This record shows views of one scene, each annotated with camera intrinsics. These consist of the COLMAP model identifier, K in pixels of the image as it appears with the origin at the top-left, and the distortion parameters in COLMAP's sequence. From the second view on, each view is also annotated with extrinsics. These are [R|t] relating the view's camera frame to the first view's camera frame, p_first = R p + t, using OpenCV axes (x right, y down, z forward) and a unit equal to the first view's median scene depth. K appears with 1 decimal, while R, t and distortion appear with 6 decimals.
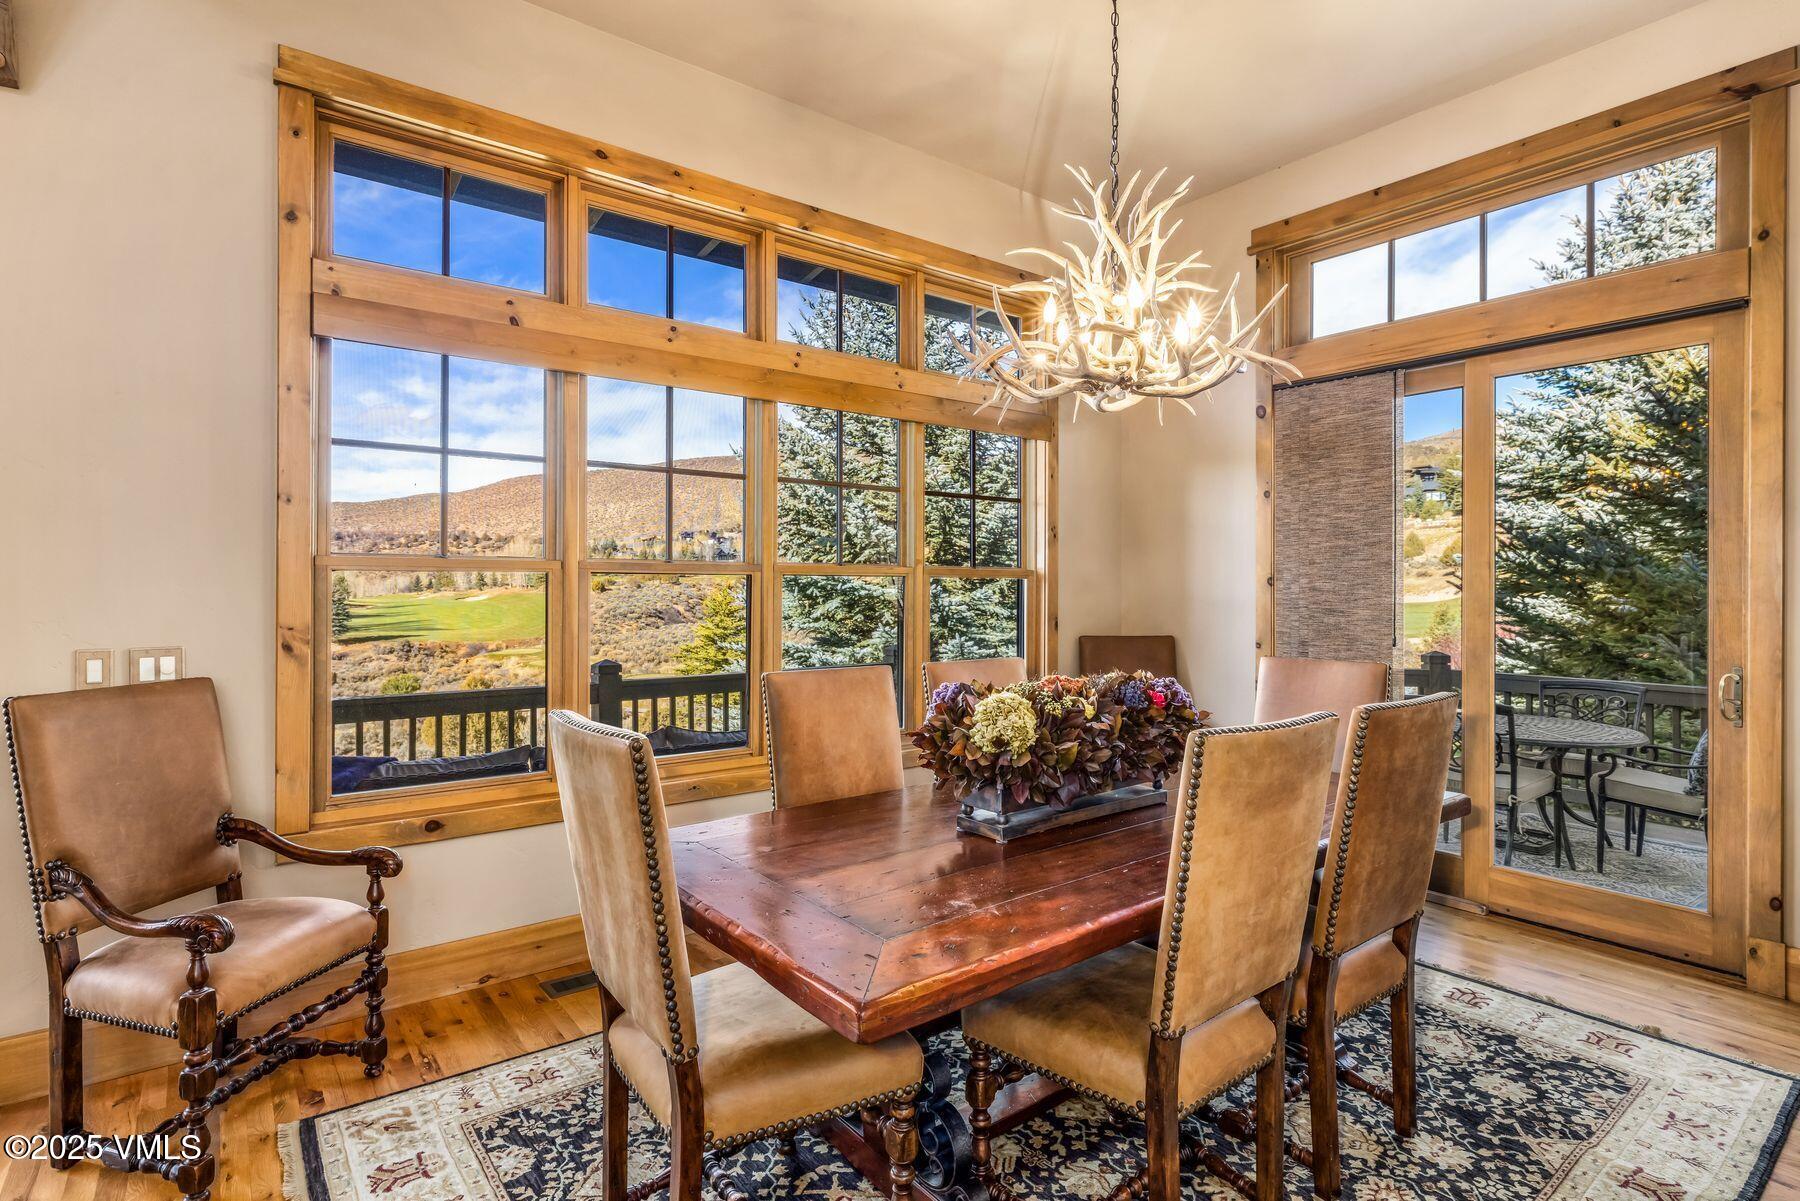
lens RADIAL K [[891.0, 0, 897.7], [0, 891.0, 588.1], [0, 0, 1]] dist [-0.006185, -0.000124]
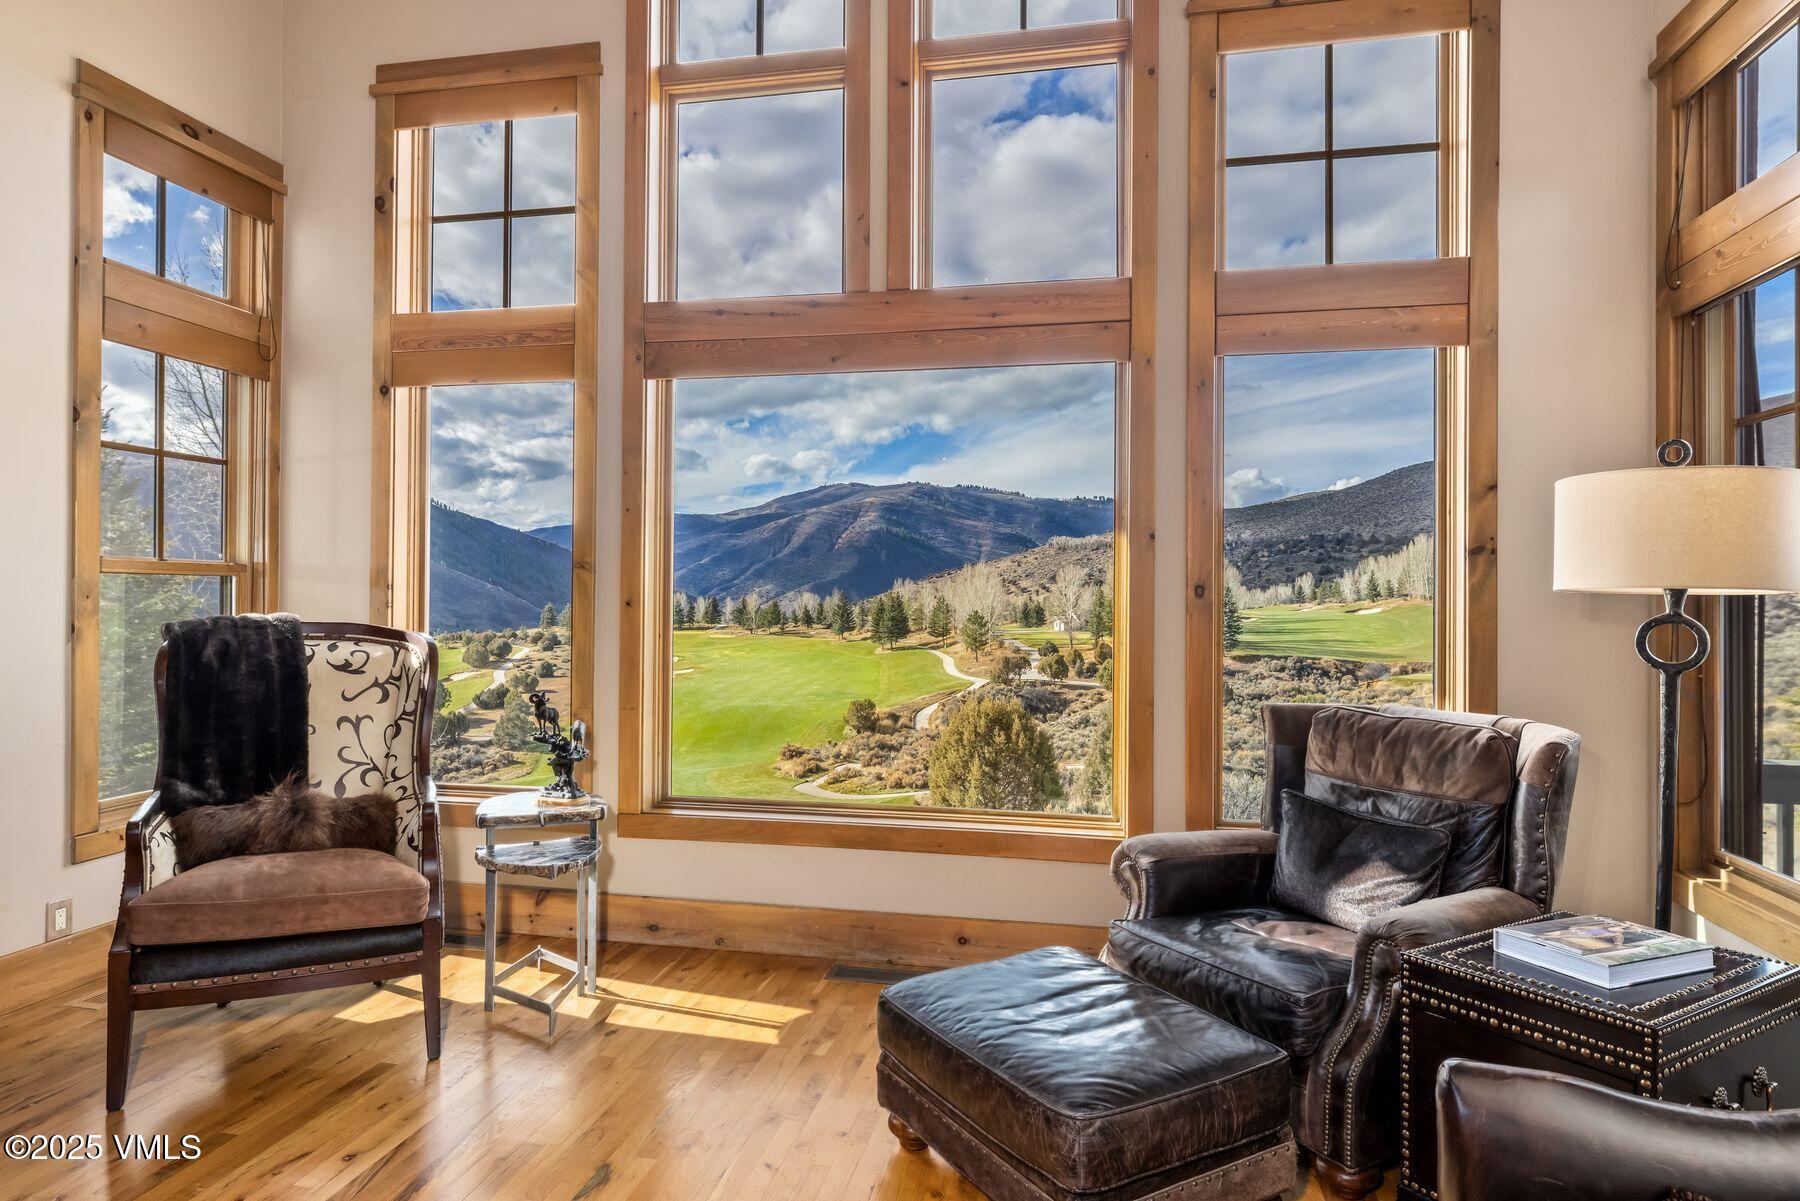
lens RADIAL K [[1056.0, 0, 898.4], [0, 1056.0, 597.4], [0, 0, 1]] dist [-0.001038, 0.000424]
pose [[0.657105, 0.000412, -0.753799, -0.437277], [-0.002058, 0.999997, -0.001247, 0.010966], [0.753796, 0.002371, 0.657104, 0.002559]]
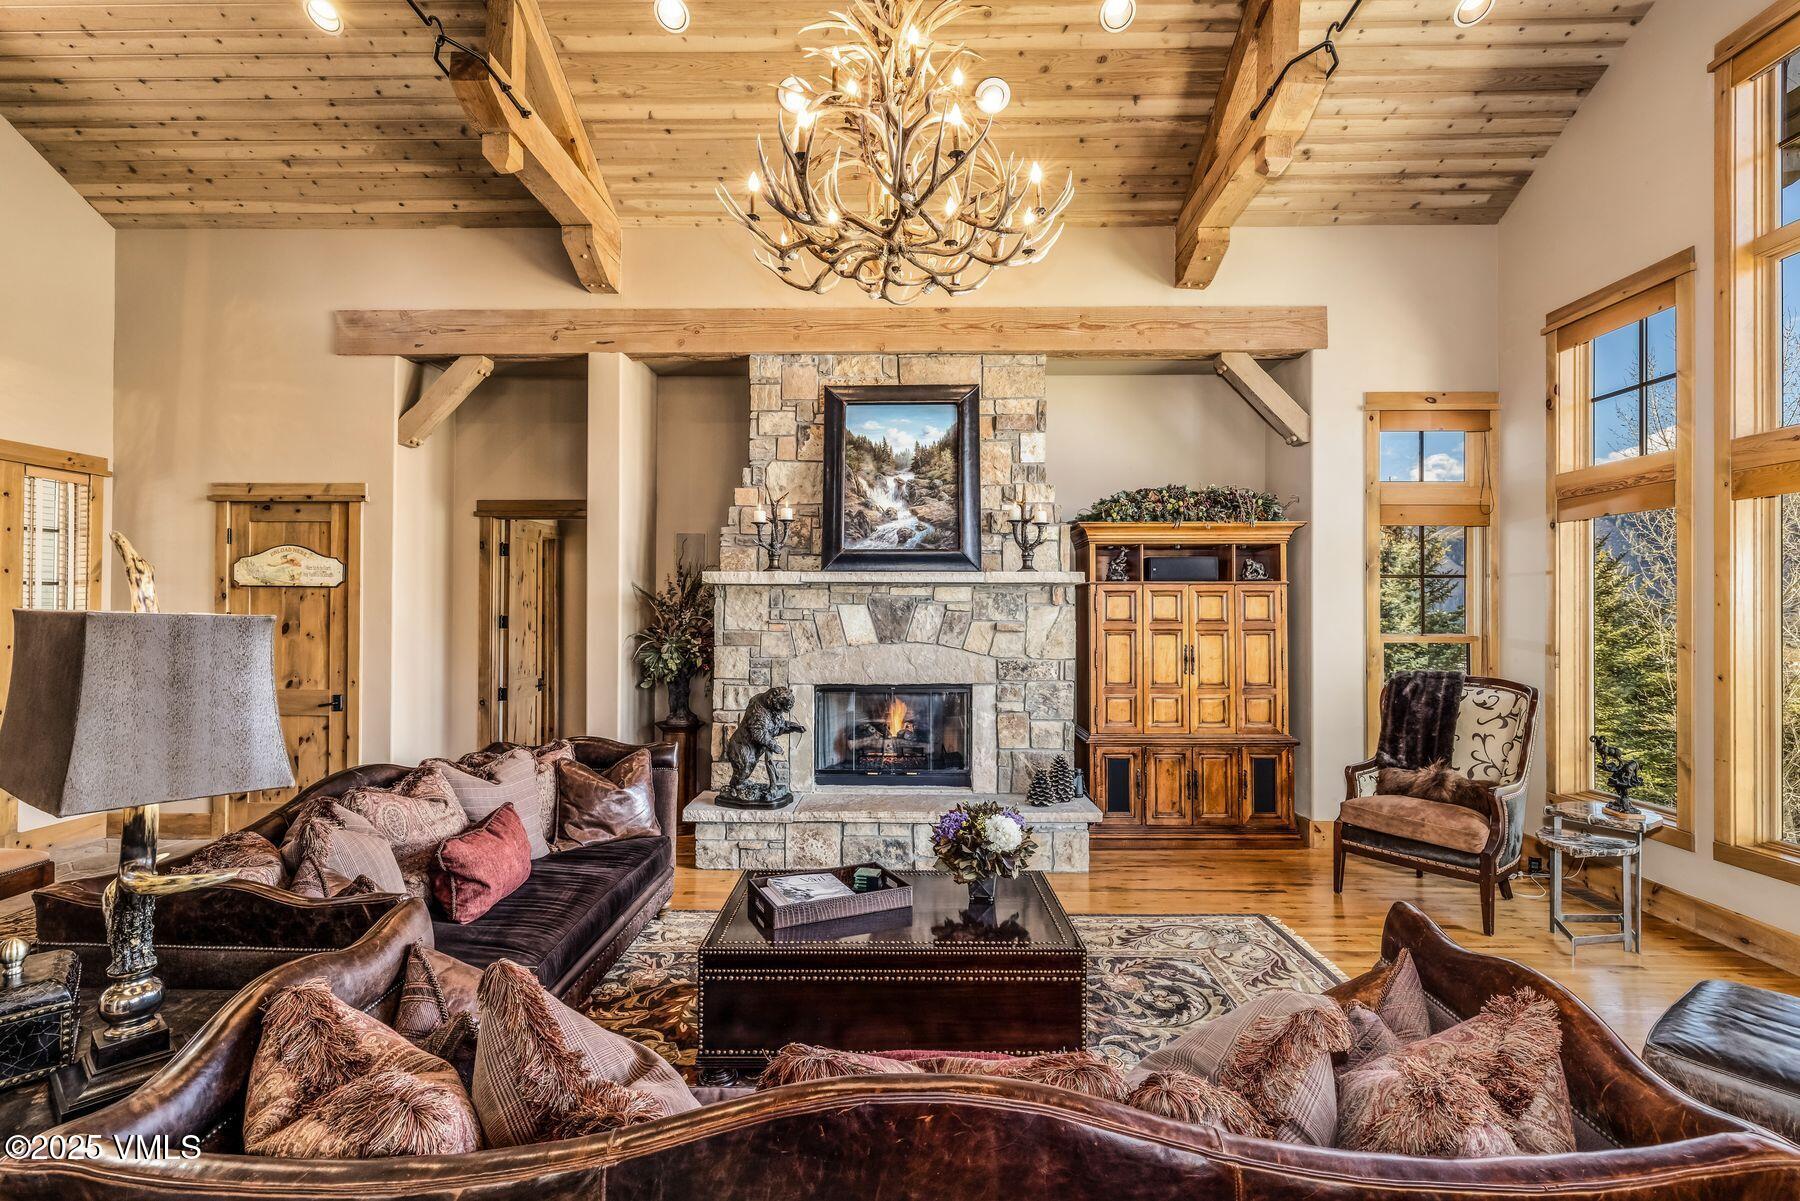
lens RADIAL K [[834.2, 0, 899.1], [0, 834.2, 602.6], [0, 0, 1]] dist [0.001082, 0.000006]
pose [[-0.625541, -0.010499, -0.780121, -0.146664], [-0.002309, 0.999930, -0.011607, -0.032004], [0.780188, -0.005459, -0.625521, 0.197037]]
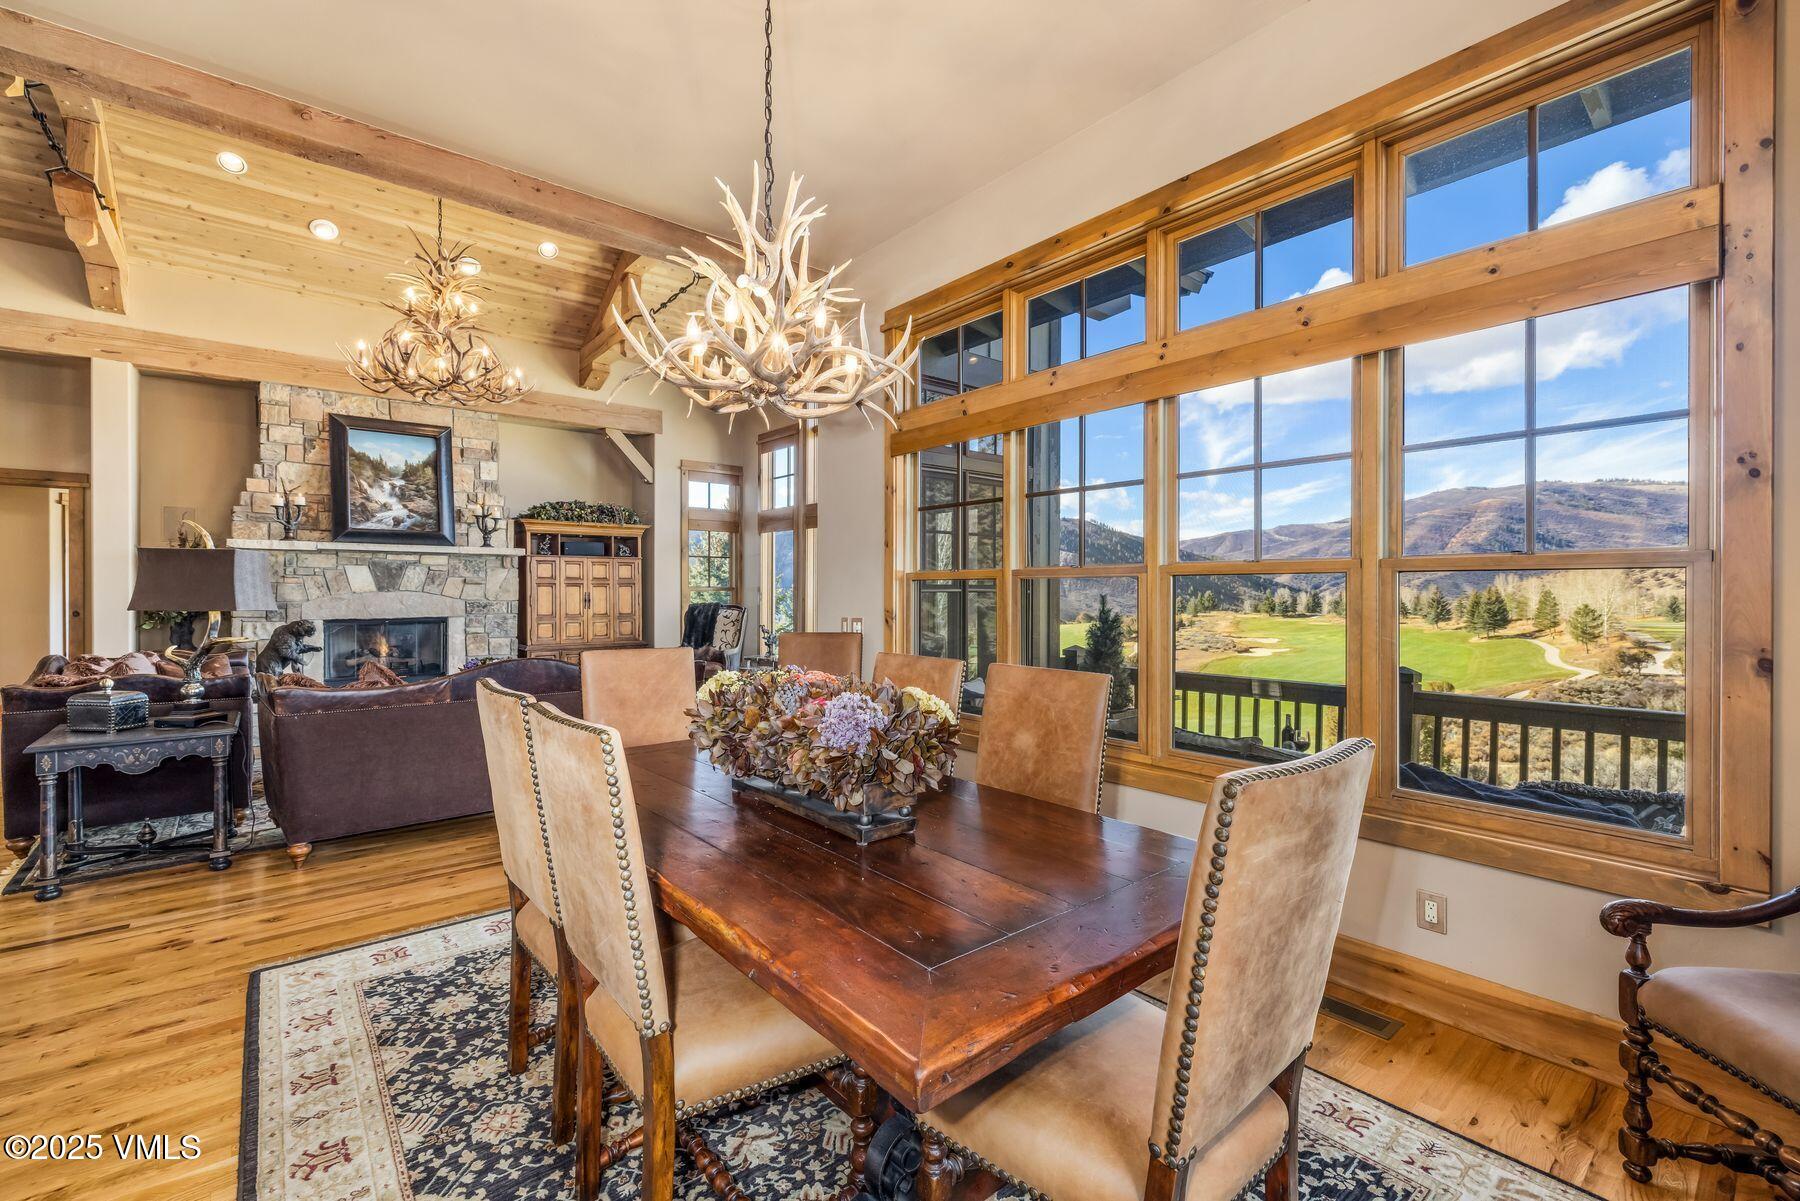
lens RADIAL K [[772.4, 0, 895.8], [0, 772.4, 593.8], [0, 0, 1]] dist [0.003952, 0.000553]
pose [[0.036039, 0.001665, -0.999349, 0.412106], [0.000428, 0.999998, 0.001681, 0.001269], [0.999350, -0.000488, 0.036038, 0.399192]]
